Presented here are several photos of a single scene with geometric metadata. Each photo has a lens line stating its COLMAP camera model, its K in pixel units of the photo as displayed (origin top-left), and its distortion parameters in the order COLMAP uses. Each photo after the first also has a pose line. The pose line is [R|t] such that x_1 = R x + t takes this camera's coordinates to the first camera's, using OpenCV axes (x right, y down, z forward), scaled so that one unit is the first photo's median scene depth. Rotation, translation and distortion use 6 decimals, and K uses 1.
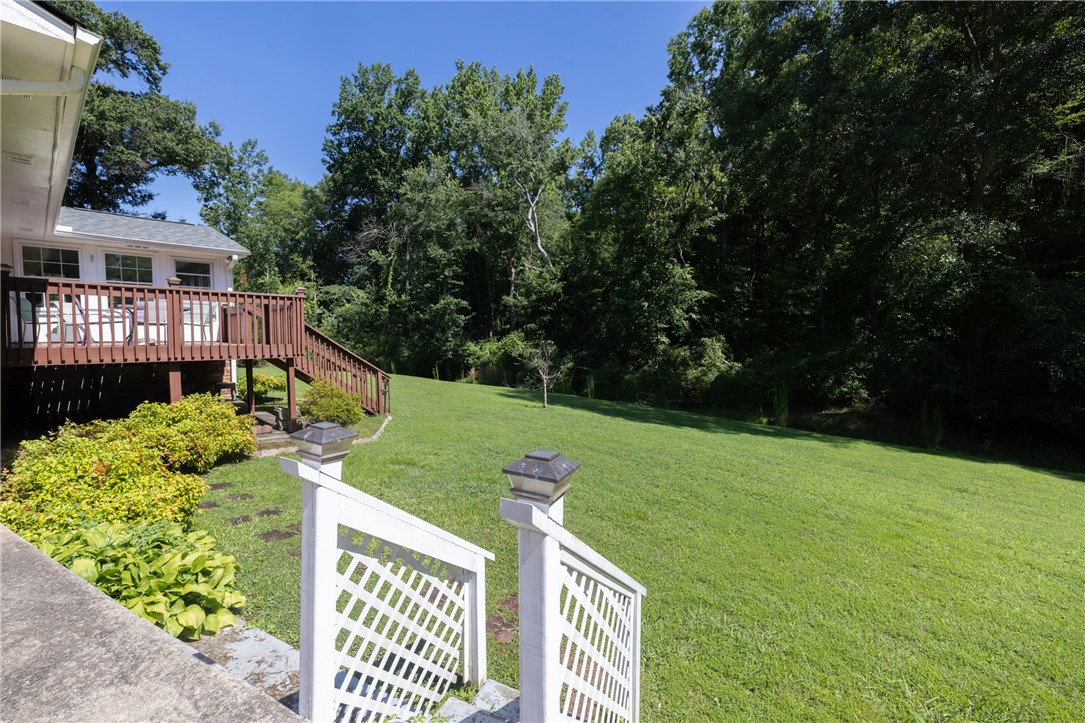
lens RADIAL K [[469.3, 0, 541.3], [0, 469.3, 359.7], [0, 0, 1]] dist [0.002856, 0.001751]
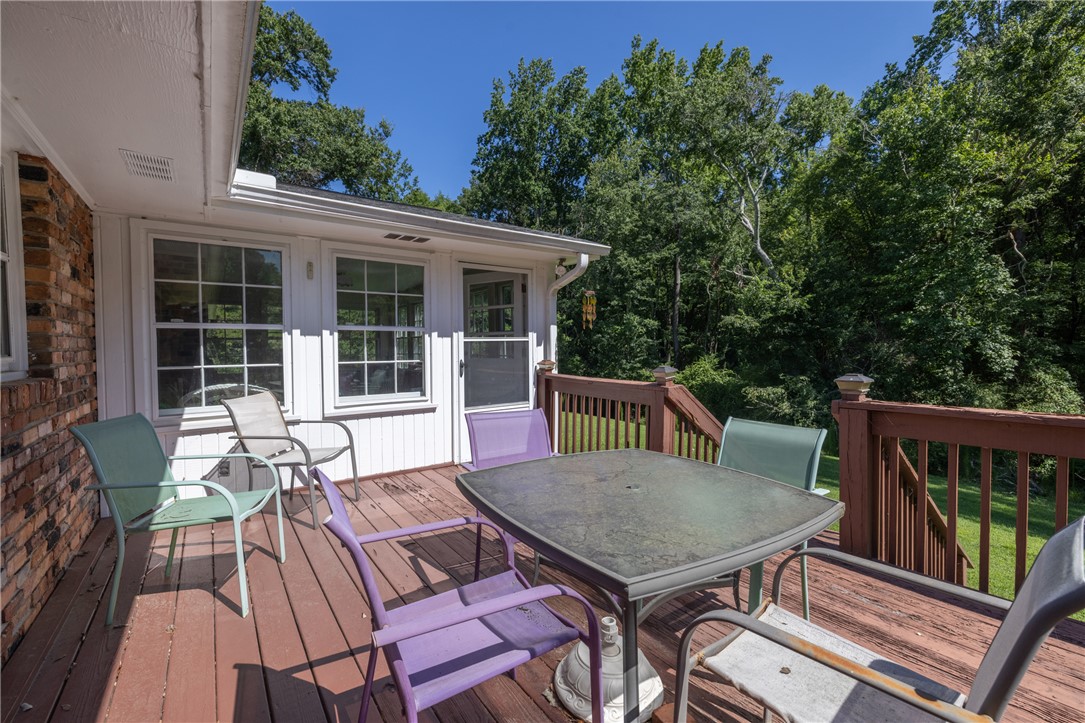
lens RADIAL K [[469.3, 0, 542.7], [0, 469.3, 357.8], [0, 0, 1]] dist [0.002856, 0.001751]
pose [[0.978881, 0.003650, -0.204400, -0.217138], [-0.010156, 0.999474, -0.030788, -0.042373], [0.204180, 0.032214, 0.978403, 0.210462]]
